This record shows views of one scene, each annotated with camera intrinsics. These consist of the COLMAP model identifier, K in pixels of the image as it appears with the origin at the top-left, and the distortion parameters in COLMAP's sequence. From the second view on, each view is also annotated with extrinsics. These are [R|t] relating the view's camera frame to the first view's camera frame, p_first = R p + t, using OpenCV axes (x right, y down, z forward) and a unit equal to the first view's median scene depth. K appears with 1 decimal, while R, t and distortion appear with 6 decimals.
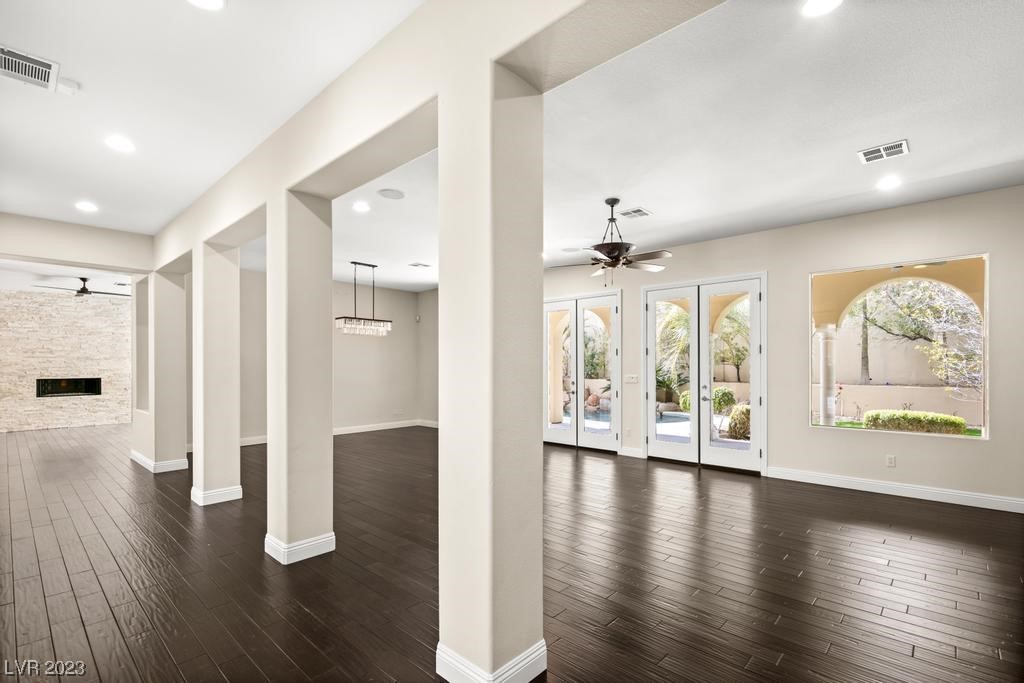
lens RADIAL K [[469.2, 0, 518.2], [0, 469.2, 366.4], [0, 0, 1]] dist [0.002872, 0.000768]
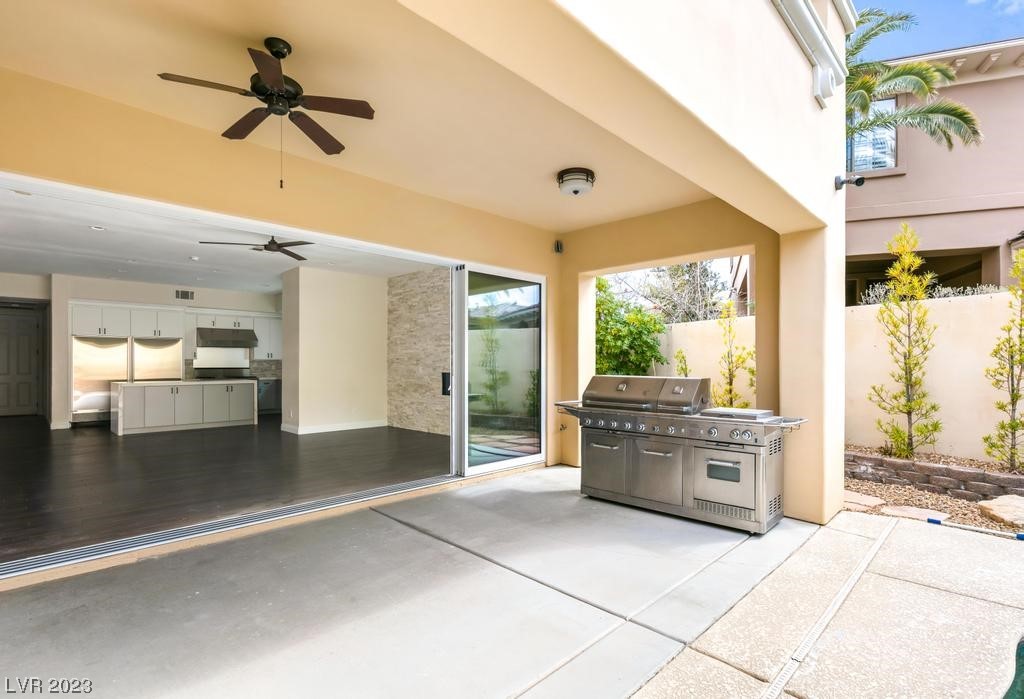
lens RADIAL K [[491.7, 0, 513.7], [0, 491.7, 363.6], [0, 0, 1]] dist [0.001000, 0.000063]
pose [[-0.043992, 0.004776, -0.999020, -0.167569], [-0.002317, 0.999985, 0.004883, 0.006705], [0.999029, 0.002530, -0.043981, 1.108067]]
